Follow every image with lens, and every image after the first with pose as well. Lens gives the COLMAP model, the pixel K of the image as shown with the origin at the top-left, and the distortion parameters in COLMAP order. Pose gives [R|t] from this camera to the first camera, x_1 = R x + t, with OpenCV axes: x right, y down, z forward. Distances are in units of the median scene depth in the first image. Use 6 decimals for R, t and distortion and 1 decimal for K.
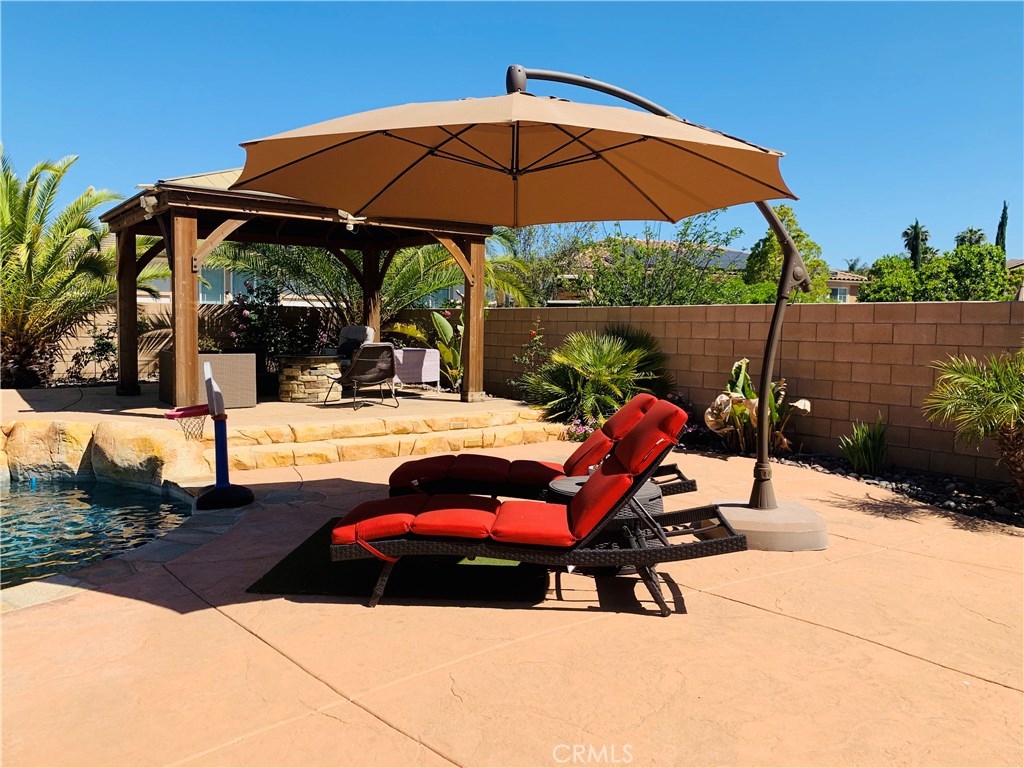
lens RADIAL K [[782.3, 0, 509.9], [0, 782.3, 380.3], [0, 0, 1]] dist [0.035514, -0.044280]
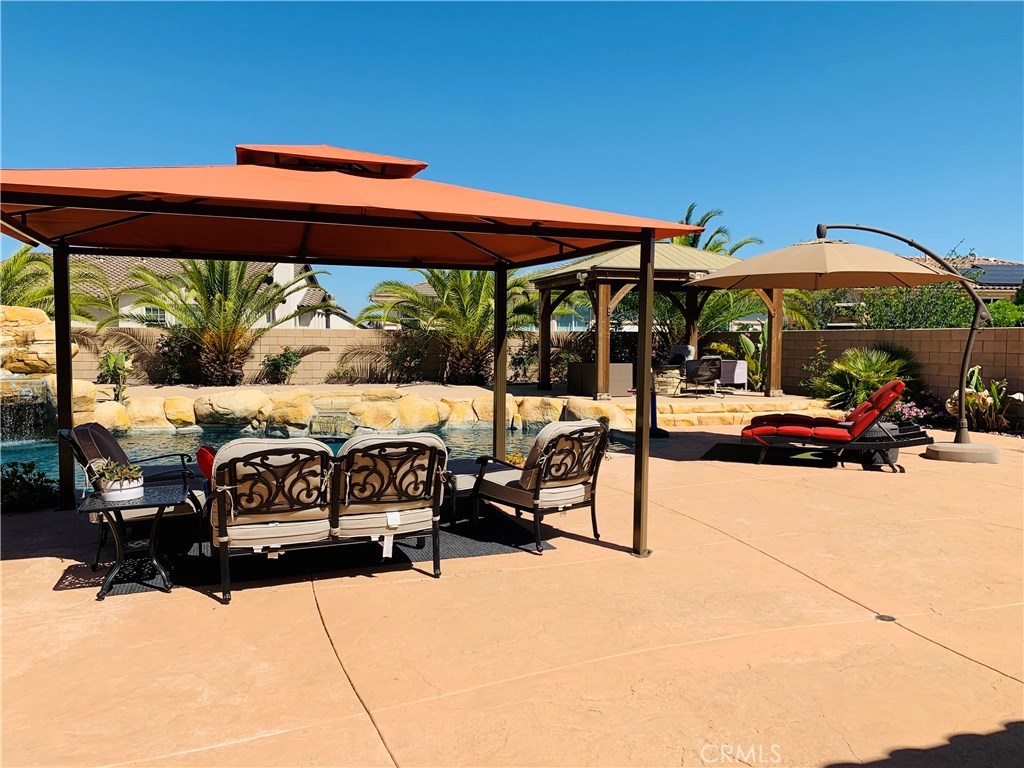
lens RADIAL K [[713.9, 0, 512.0], [0, 713.9, 384.0], [0, 0, 1]] dist [-0.003347, -0.051357]
pose [[0.936192, 0.007657, -0.351406, -0.040683], [-0.012020, 0.999875, -0.010236, 0.025949], [0.351284, 0.013807, 0.936167, -0.451457]]
